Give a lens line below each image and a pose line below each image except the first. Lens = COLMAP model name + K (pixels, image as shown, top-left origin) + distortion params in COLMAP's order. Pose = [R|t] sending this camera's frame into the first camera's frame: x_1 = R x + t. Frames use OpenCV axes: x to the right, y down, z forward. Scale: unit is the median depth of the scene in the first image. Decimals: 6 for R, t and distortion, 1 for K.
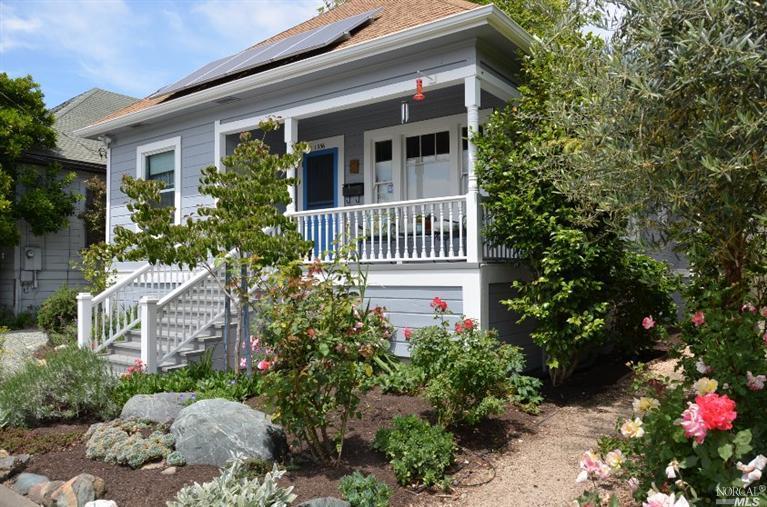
lens RADIAL K [[590.5, 0, 383.4], [0, 590.5, 254.4], [0, 0, 1]] dist [-0.036337, -0.024348]
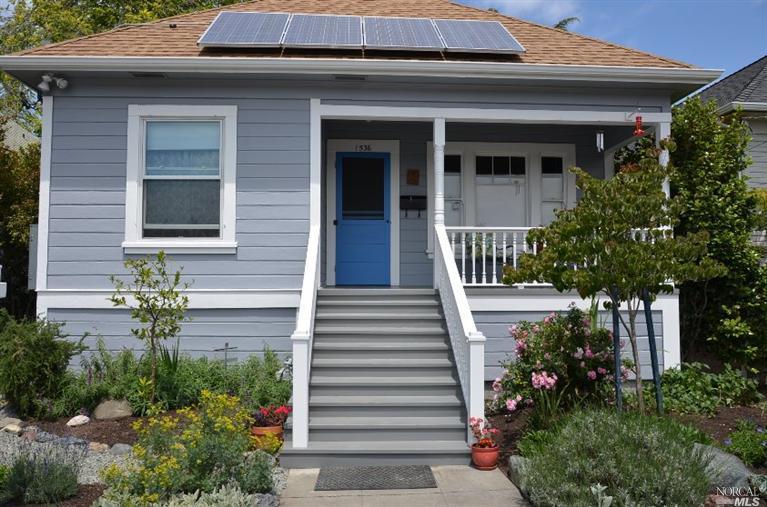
lens RADIAL K [[590.5, 0, 383.0], [0, 590.5, 252.8], [0, 0, 1]] dist [-0.036337, -0.024348]
pose [[0.789370, 0.045655, 0.612217, -0.646269], [-0.031680, 0.998932, -0.033647, -0.000348], [-0.613099, 0.007165, 0.789973, 0.315953]]
